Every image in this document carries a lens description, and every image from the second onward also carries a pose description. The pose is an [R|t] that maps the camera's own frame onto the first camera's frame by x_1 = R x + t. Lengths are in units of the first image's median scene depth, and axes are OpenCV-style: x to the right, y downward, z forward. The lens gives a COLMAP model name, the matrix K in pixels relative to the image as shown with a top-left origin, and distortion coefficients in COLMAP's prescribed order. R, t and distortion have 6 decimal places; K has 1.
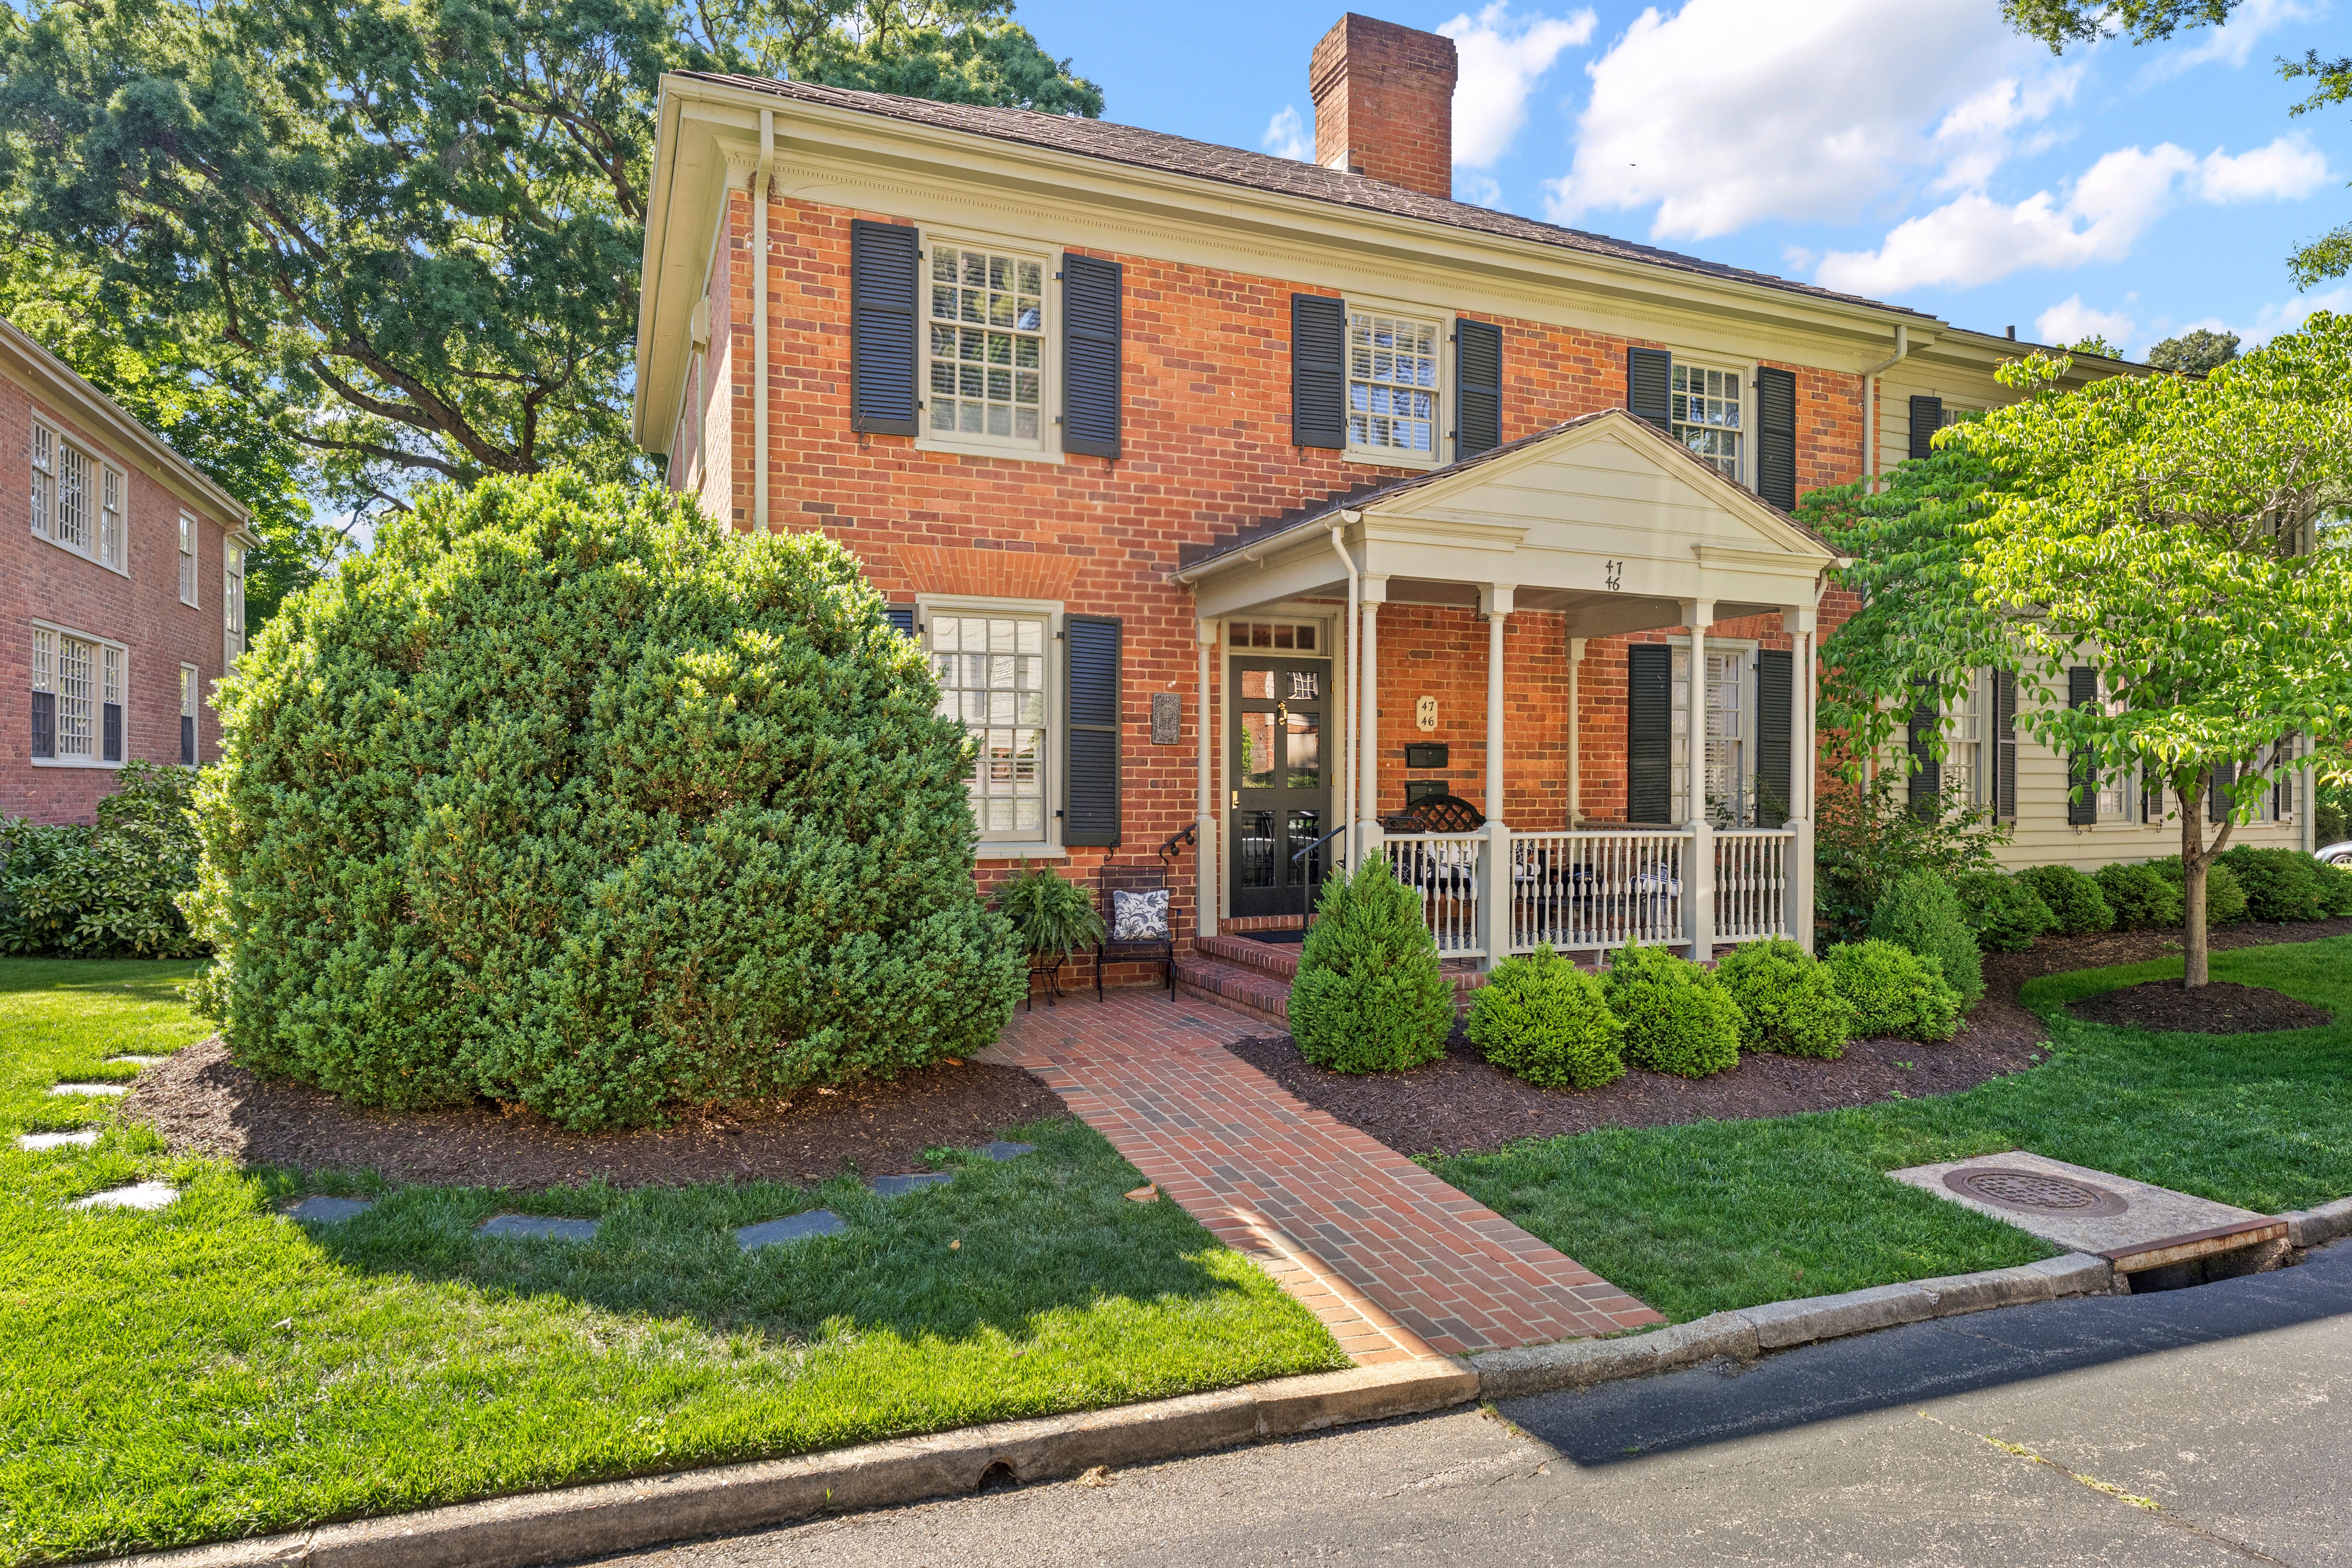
lens RADIAL K [[1375.2, 0, 1181.6], [0, 1375.2, 797.1], [0, 0, 1]] dist [-0.002366, -0.000829]
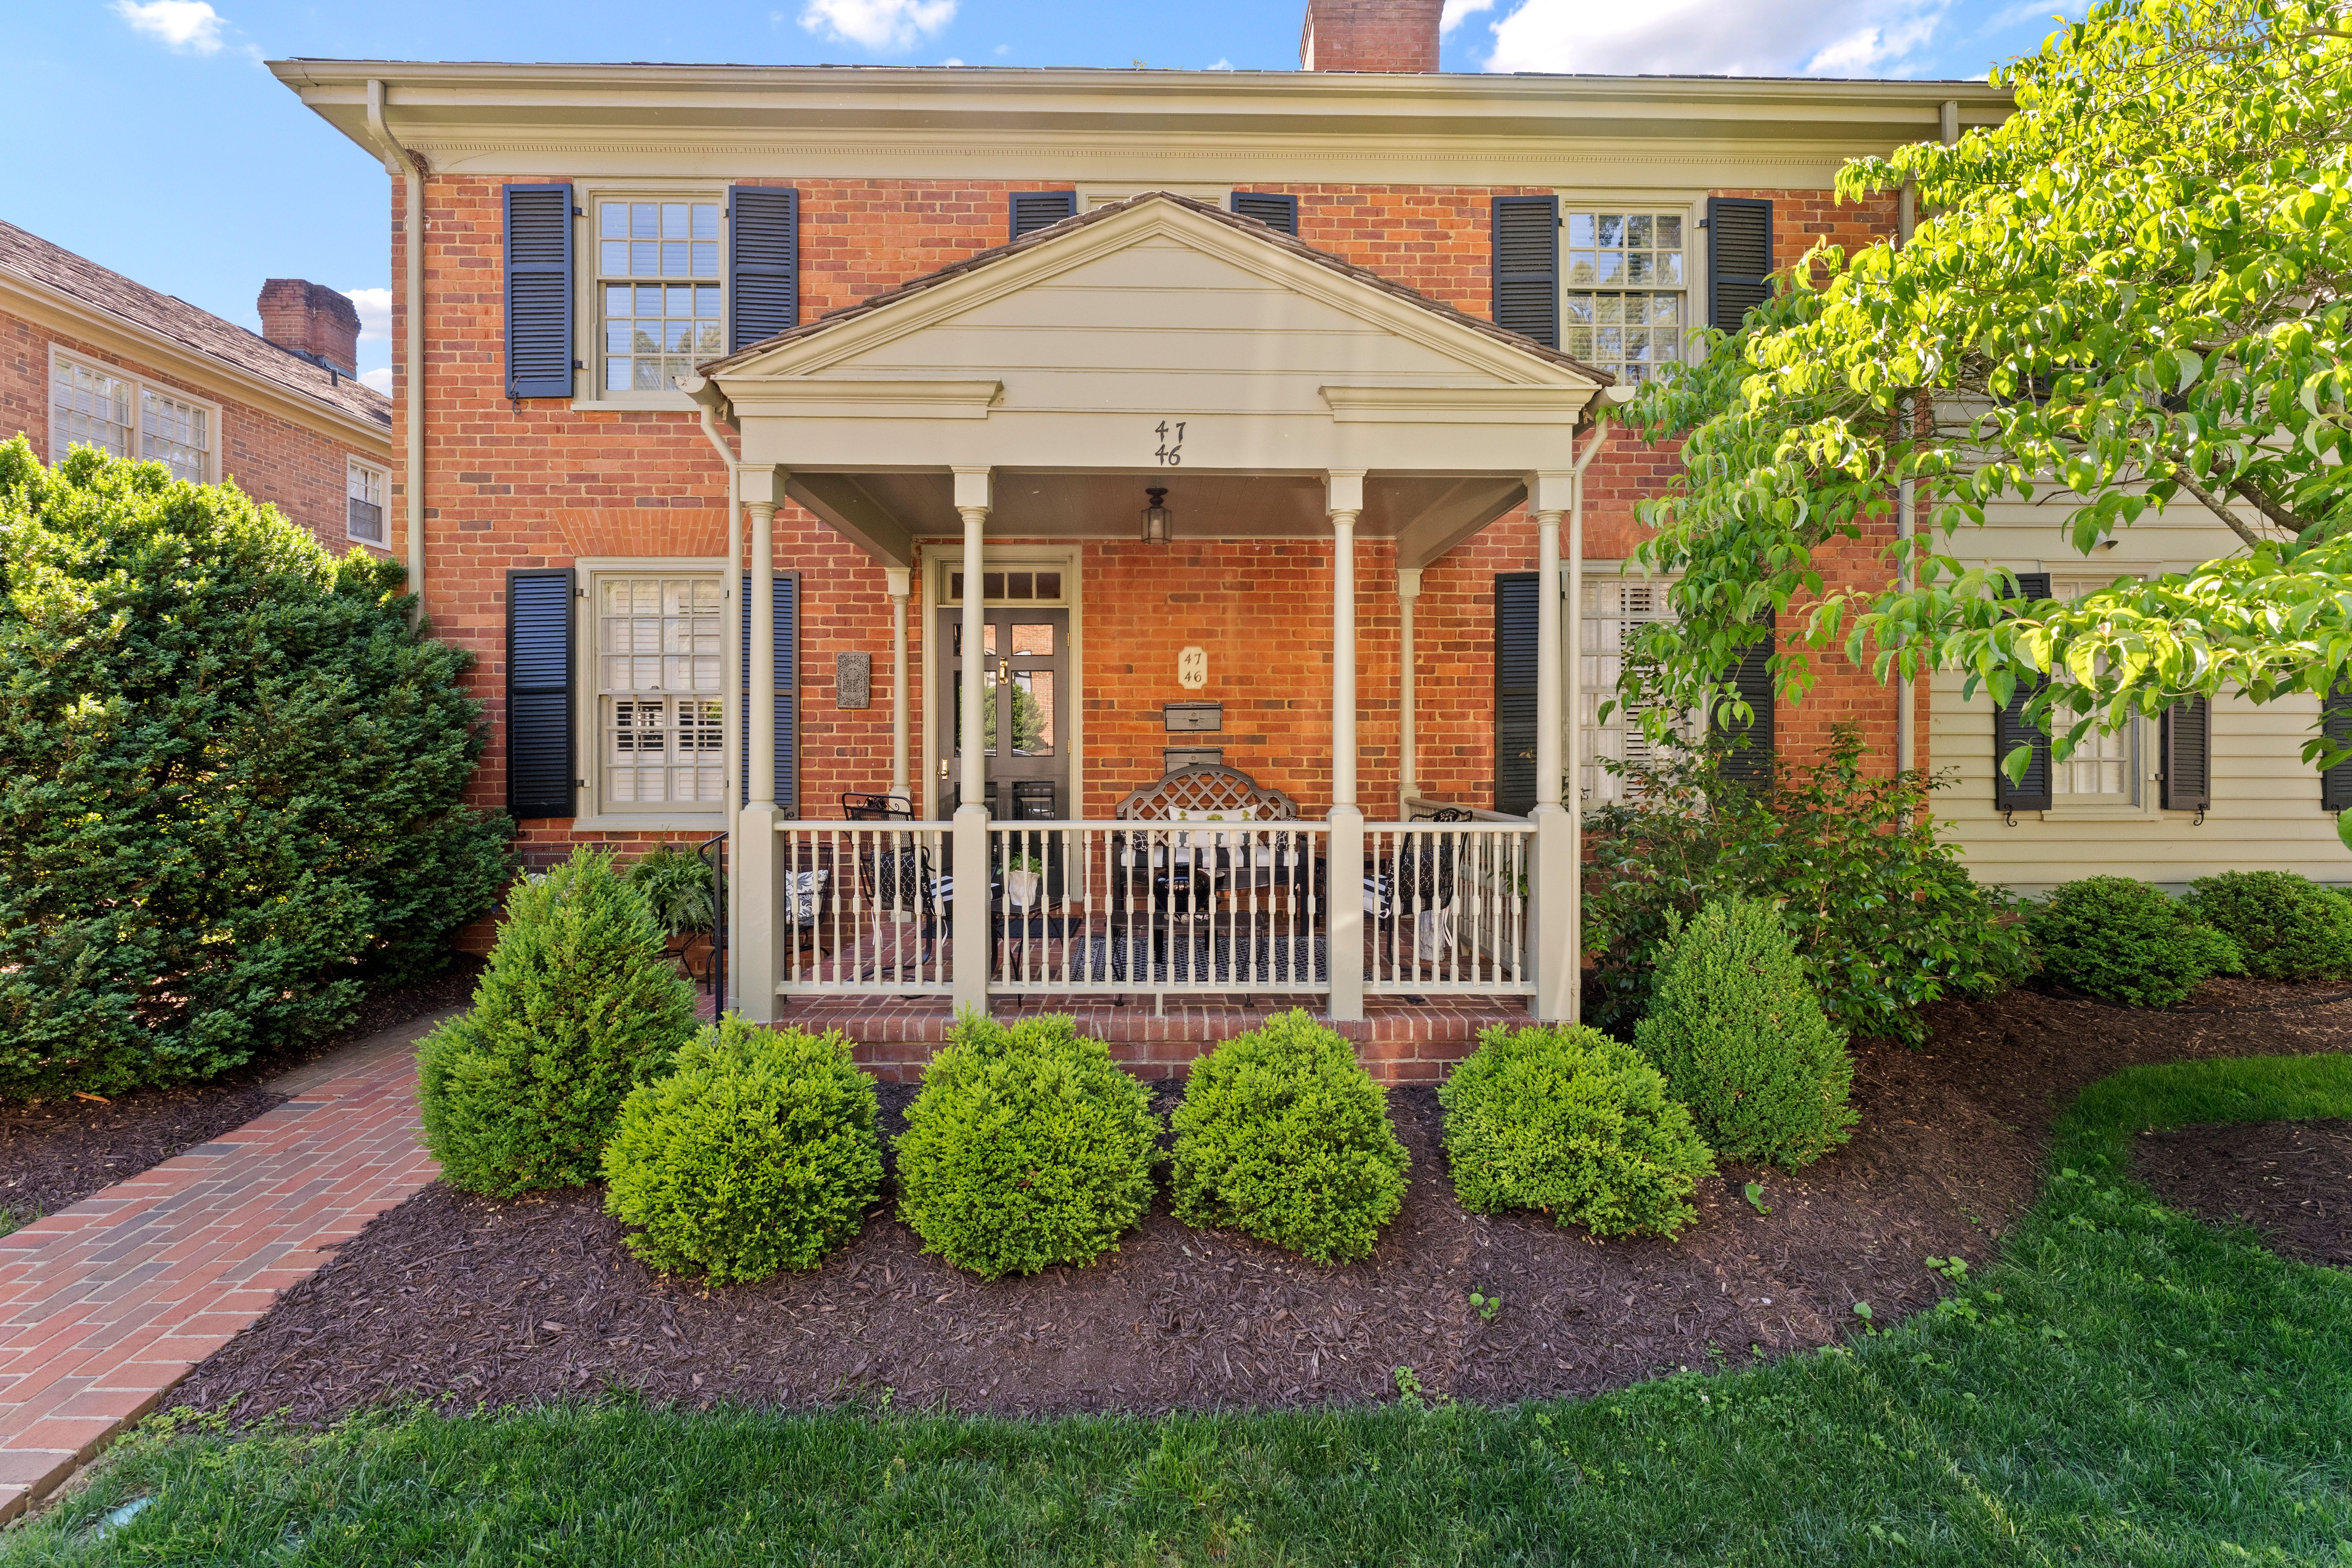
lens RADIAL K [[974.1, 0, 1190.4], [0, 974.1, 756.1], [0, 0, 1]] dist [-0.004417, -0.000734]
pose [[0.925072, 0.000348, -0.379791, 0.456481], [-0.001929, 0.999991, -0.003782, -0.004948], [0.379786, 0.004232, 0.925065, 0.506931]]
